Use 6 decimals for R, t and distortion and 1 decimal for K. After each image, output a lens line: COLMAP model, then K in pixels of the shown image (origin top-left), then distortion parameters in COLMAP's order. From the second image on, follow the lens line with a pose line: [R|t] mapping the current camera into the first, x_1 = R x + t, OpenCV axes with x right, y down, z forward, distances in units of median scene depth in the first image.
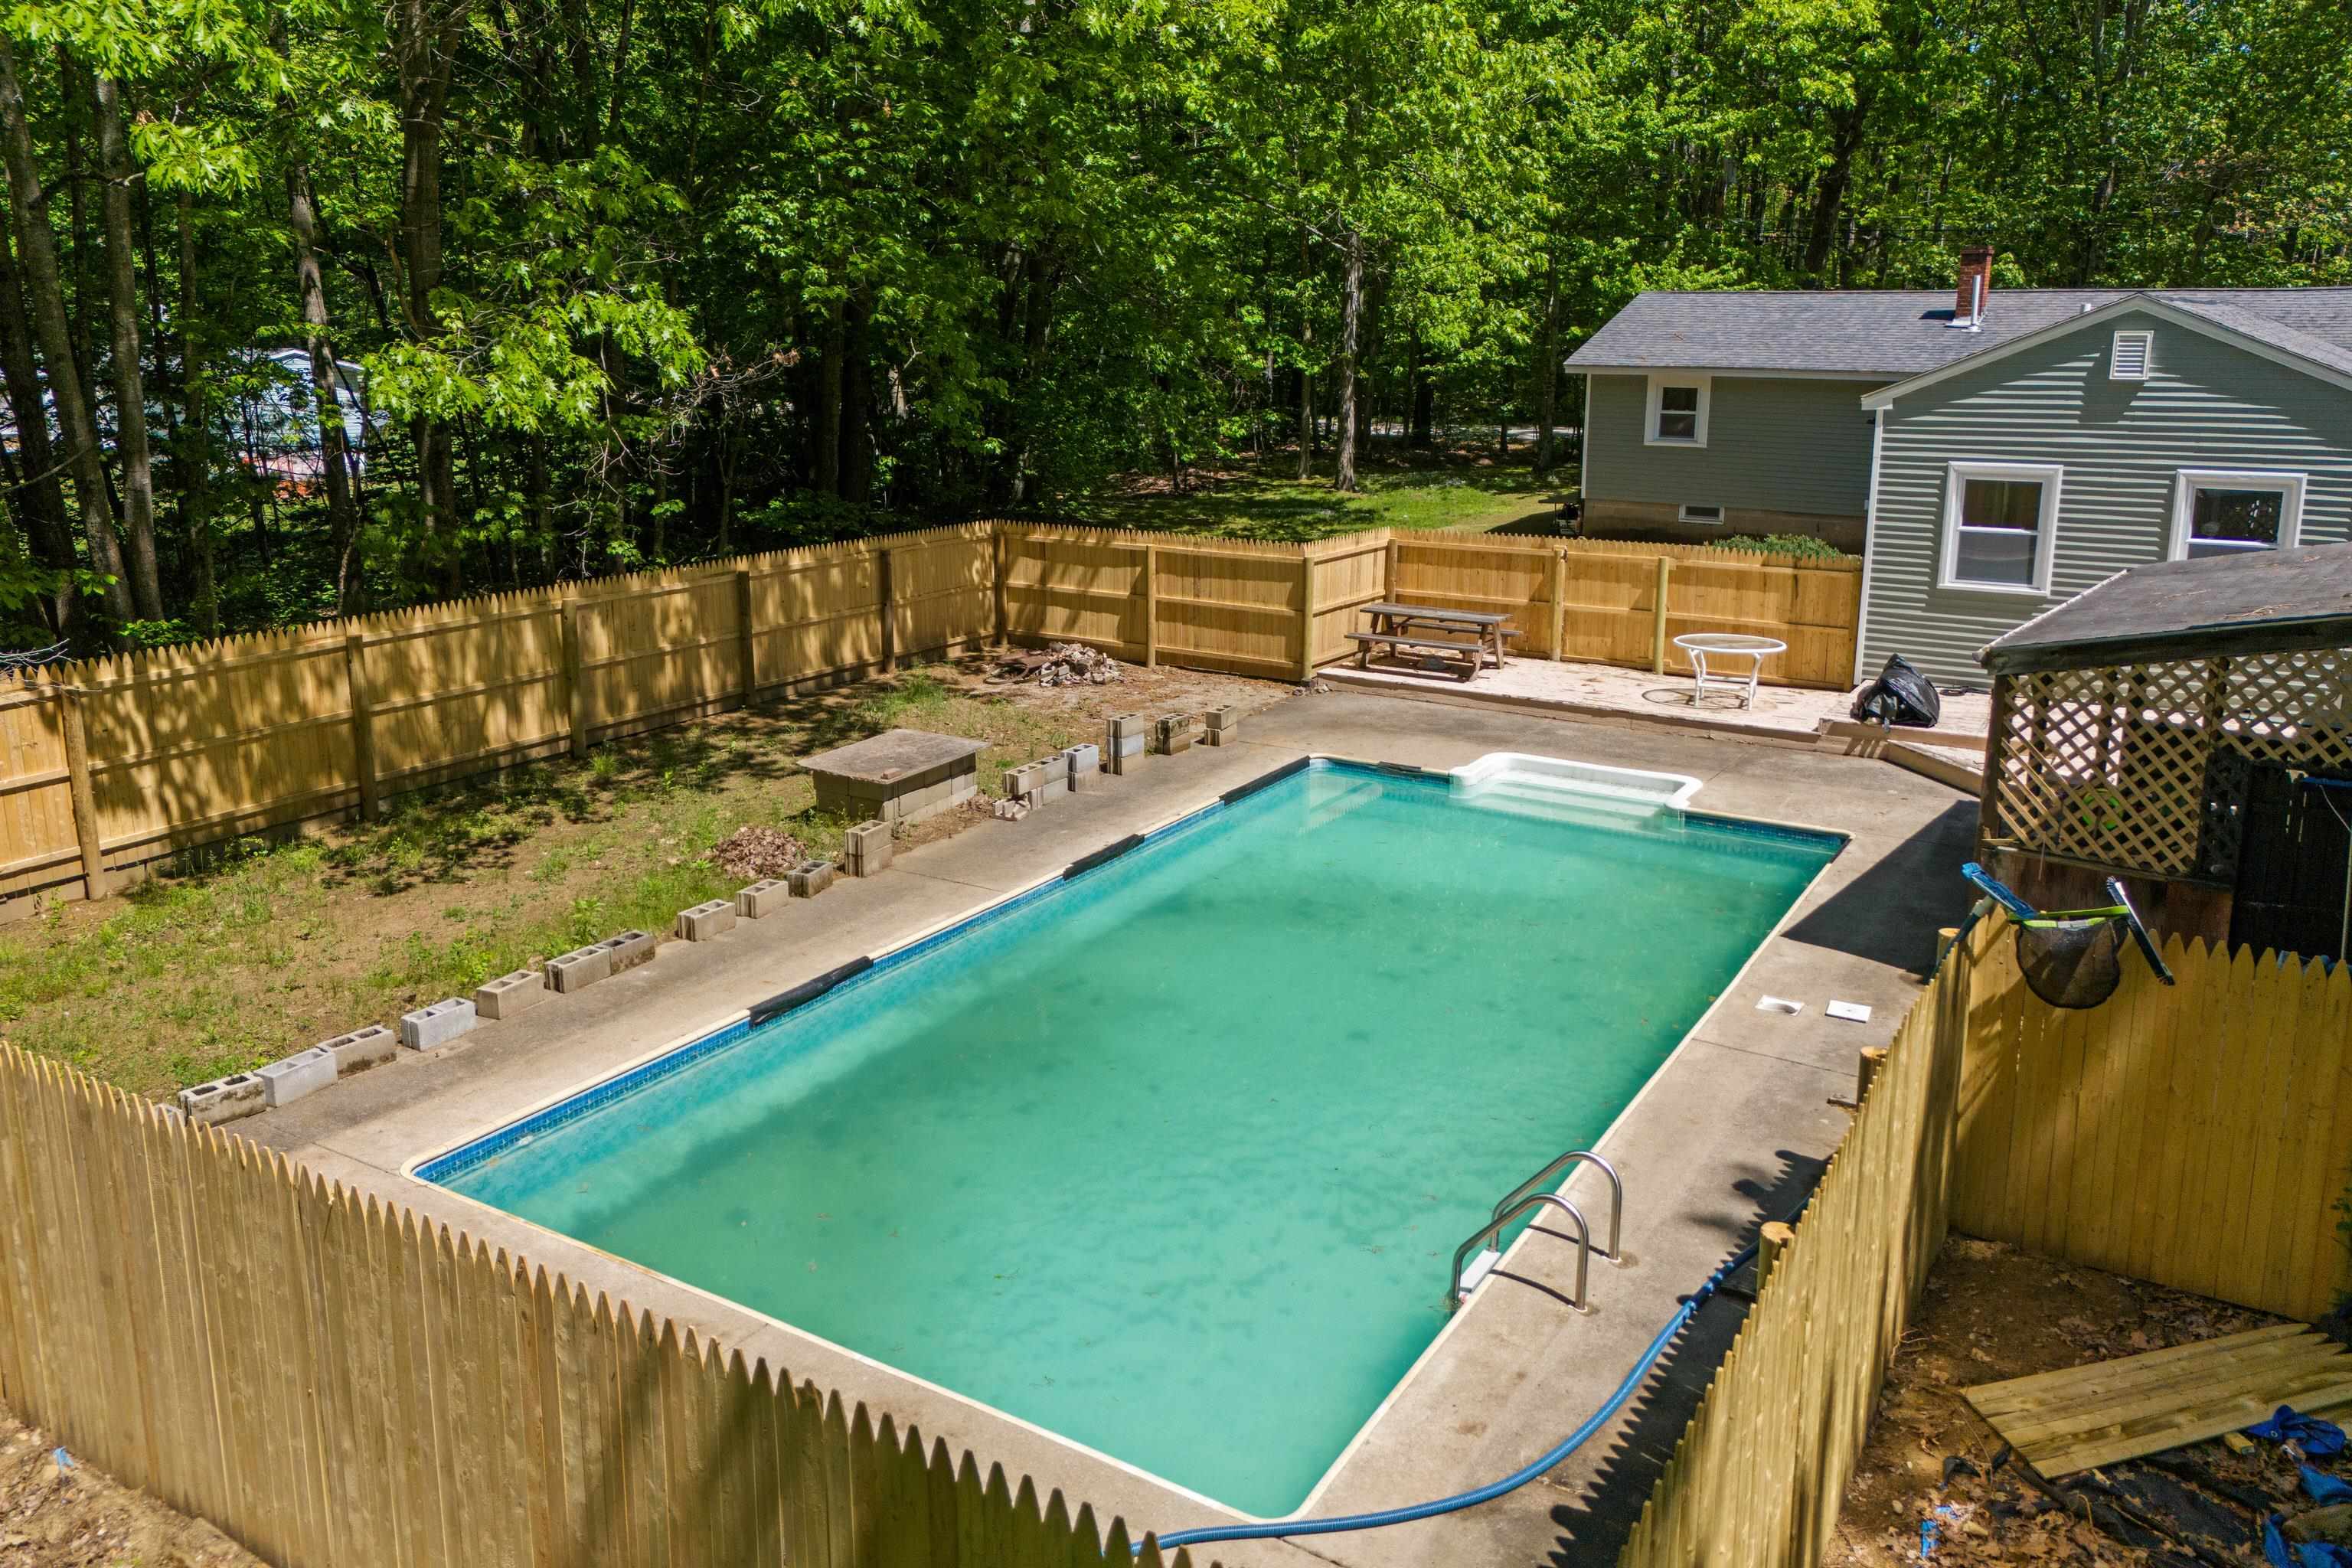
lens RADIAL K [[1719.4, 0, 1184.1], [0, 1719.4, 702.5], [0, 0, 1]] dist [0.100073, -0.131996]
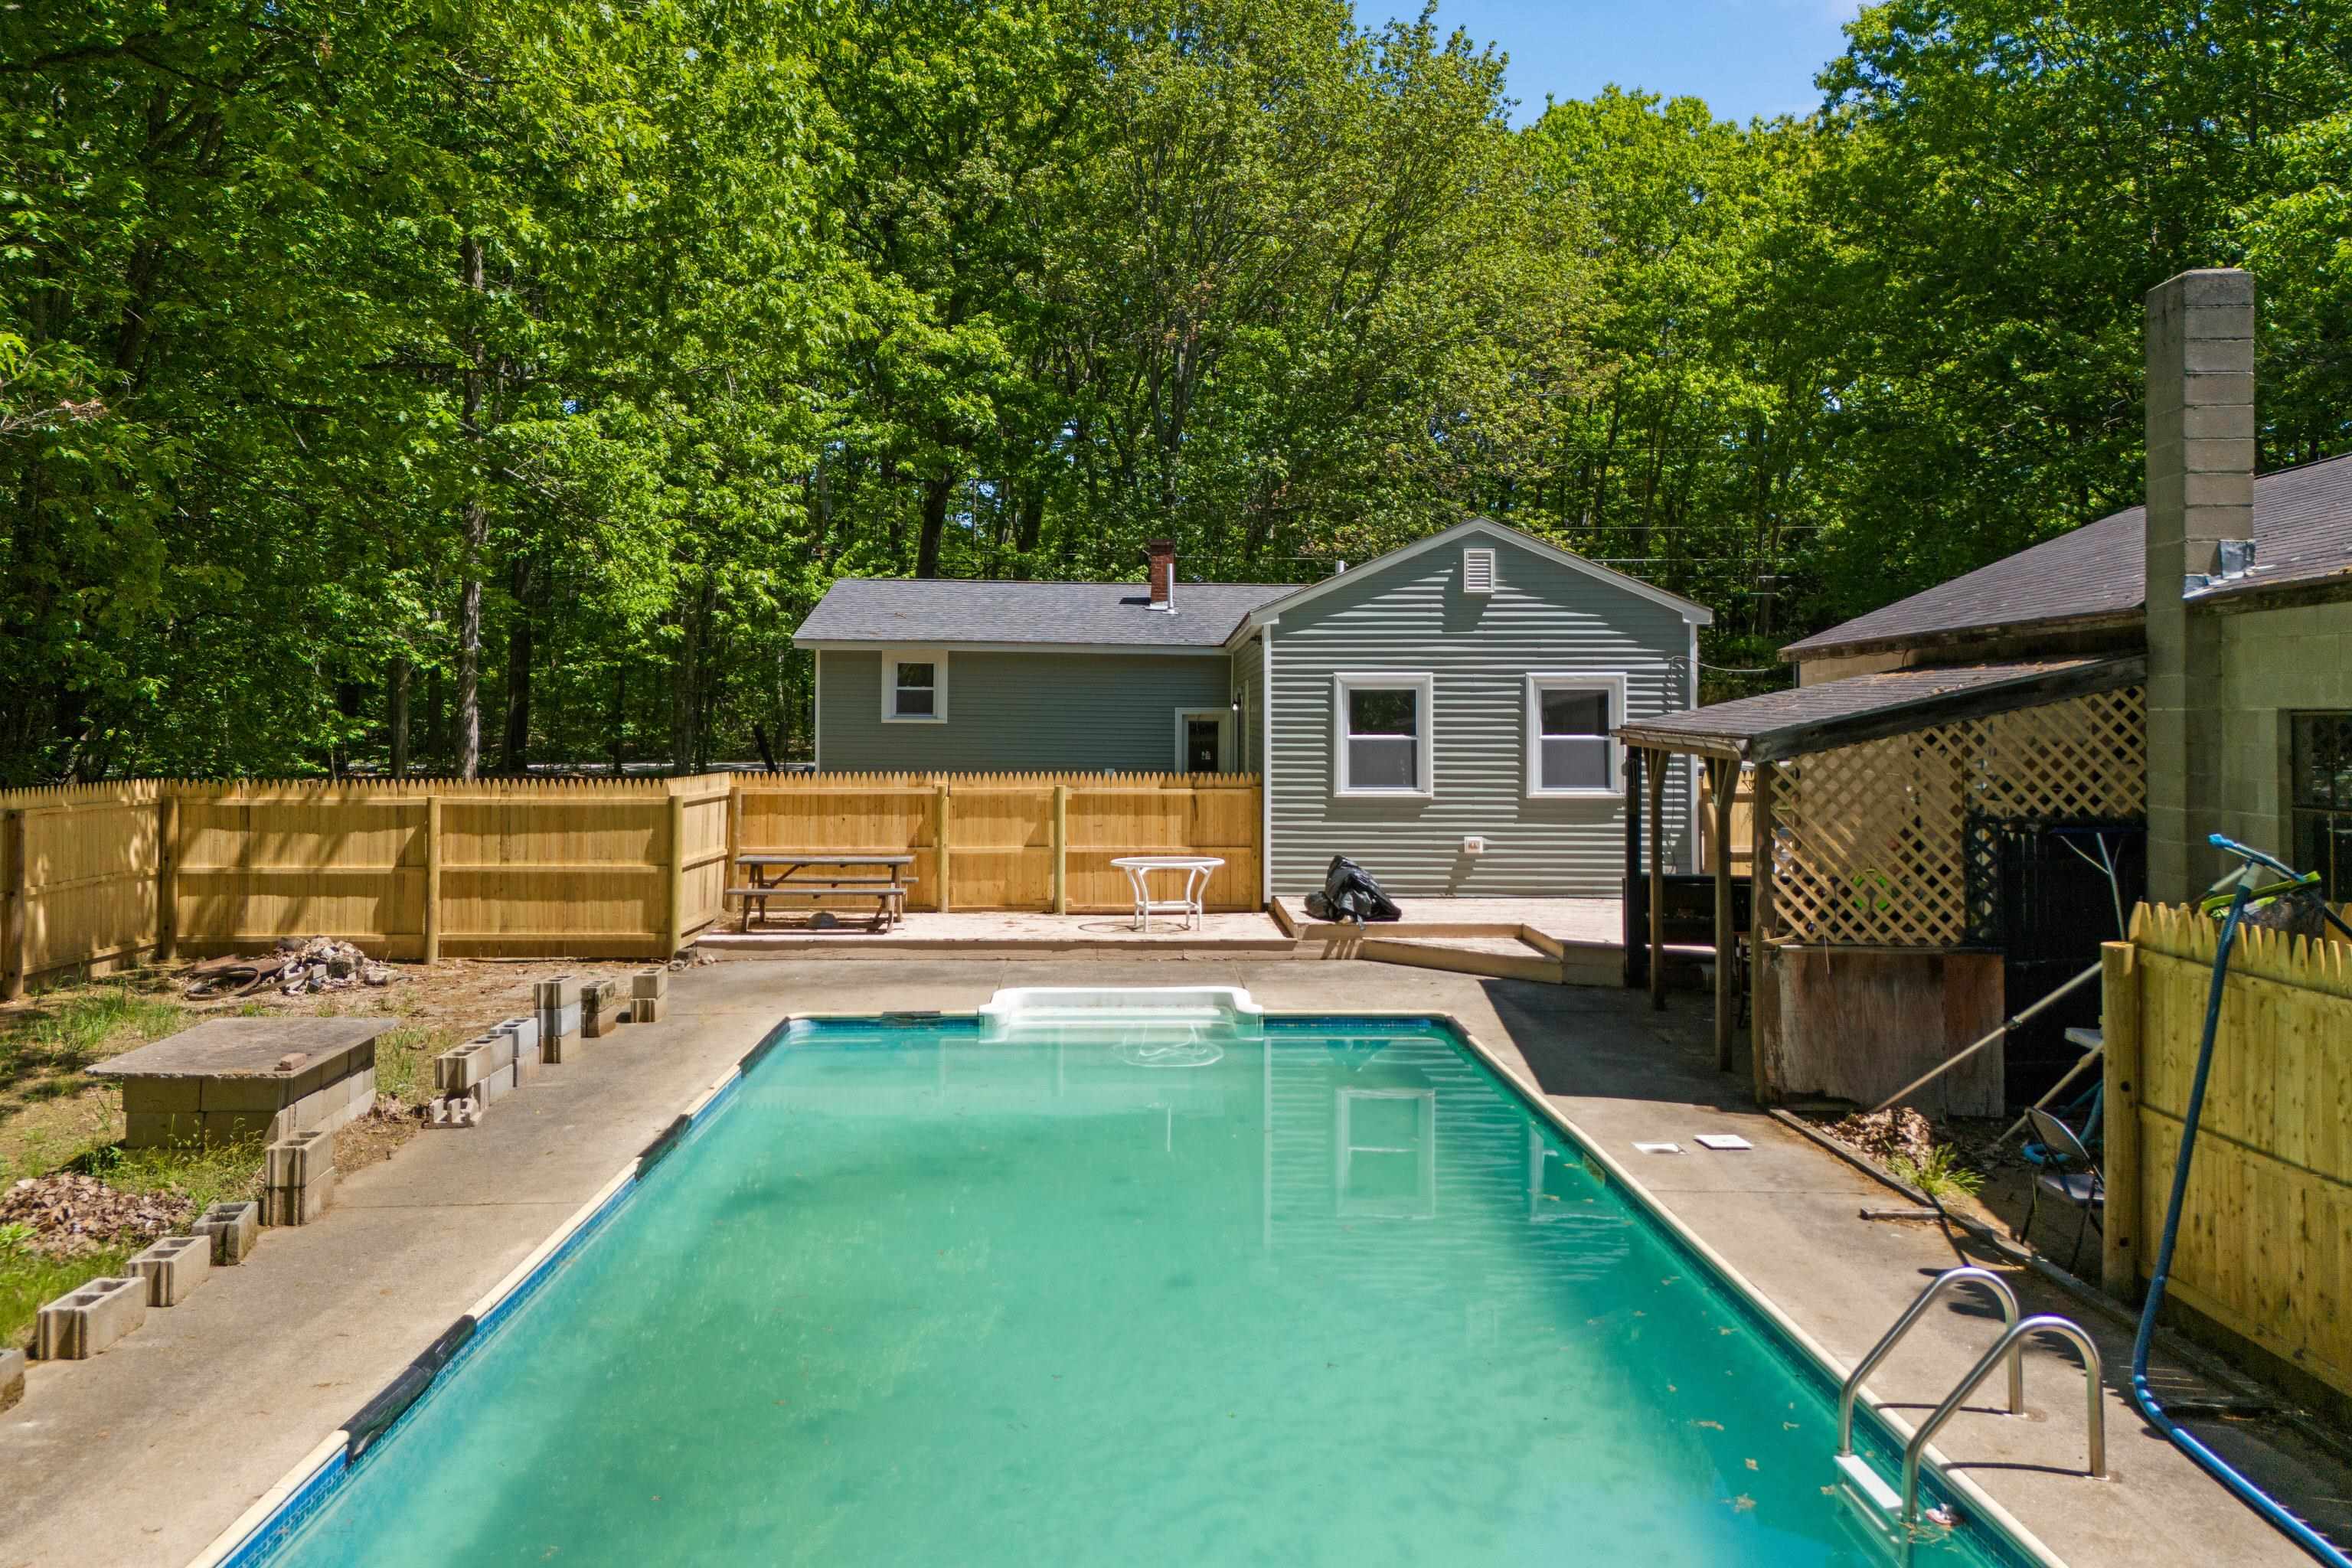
lens RADIAL K [[1719.4, 0, 1184.1], [0, 1719.4, 702.5], [0, 0, 1]] dist [0.100073, -0.131996]
pose [[0.831276, 0.002670, 0.555853, -0.195144], [0.118855, 0.976007, -0.182436, 0.052497], [-0.543004, 0.217721, 0.811015, 0.228999]]
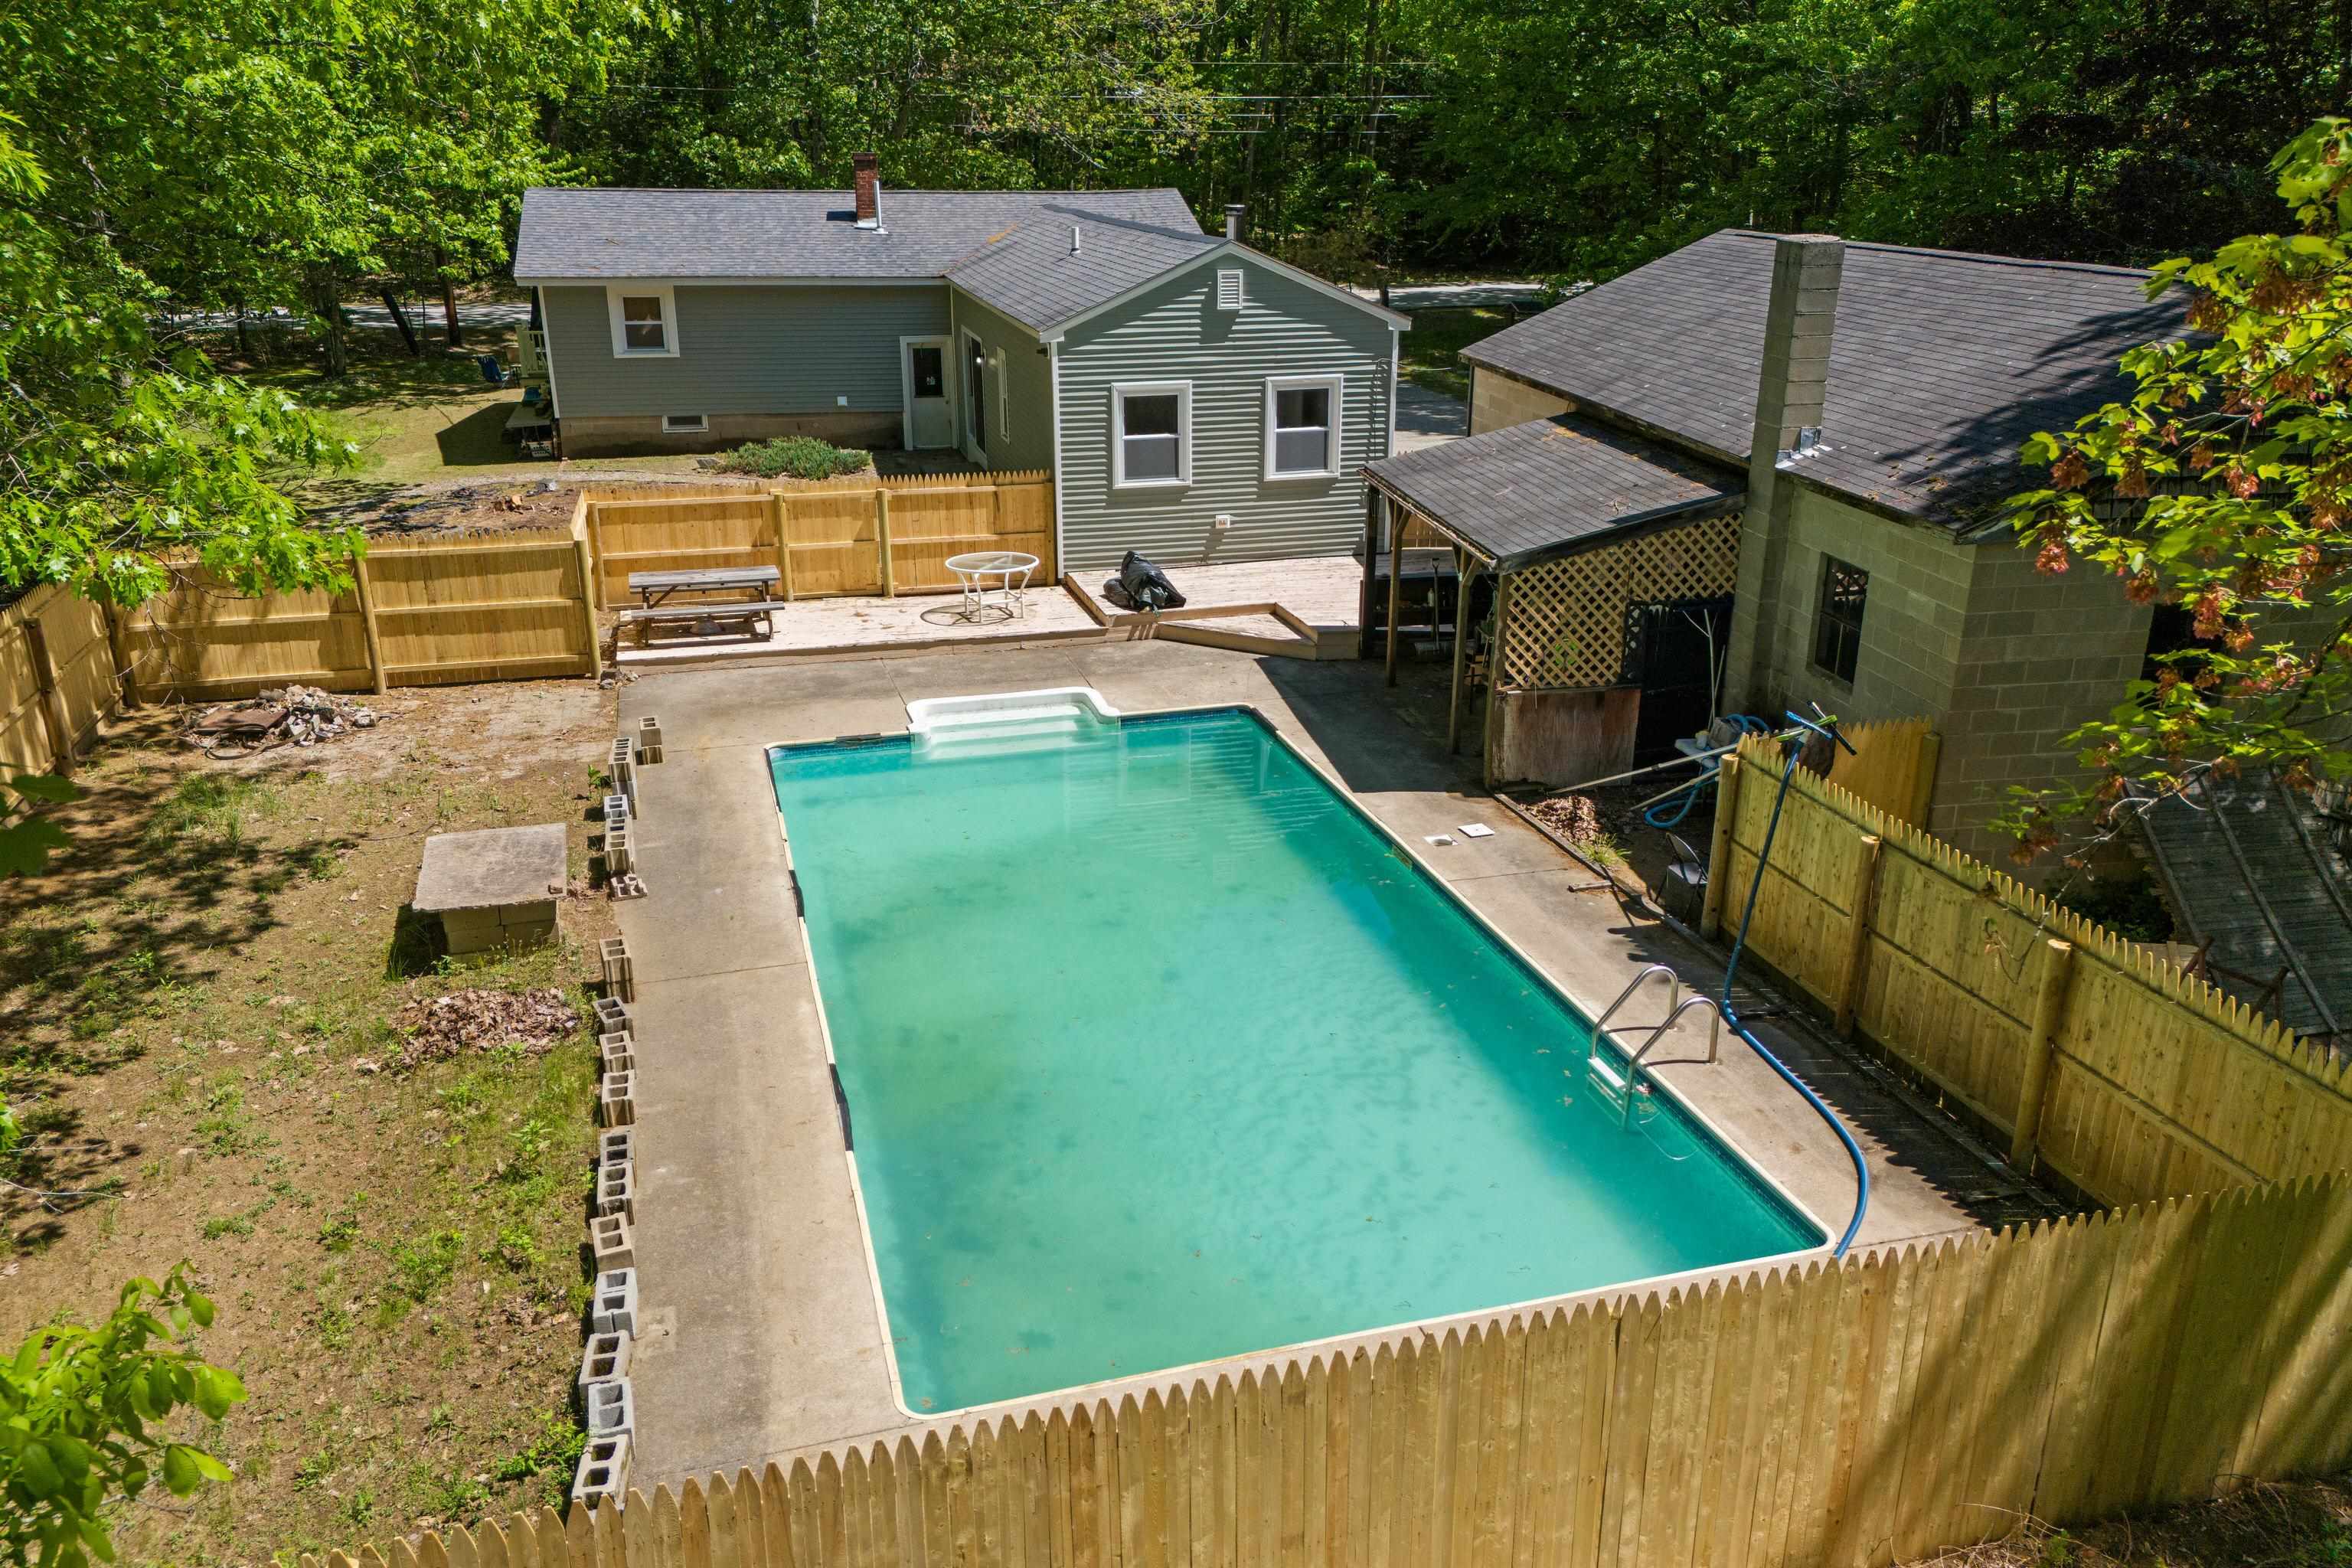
lens RADIAL K [[1730.9, 0, 1176.0], [0, 1730.9, 784.0], [0, 0, 1]] dist [0.115531, -0.127310]
pose [[0.674018, -0.258853, 0.691877, -0.434955], [0.161312, 0.965568, 0.204101, -0.107841], [-0.720887, -0.025960, 0.692567, 0.122145]]
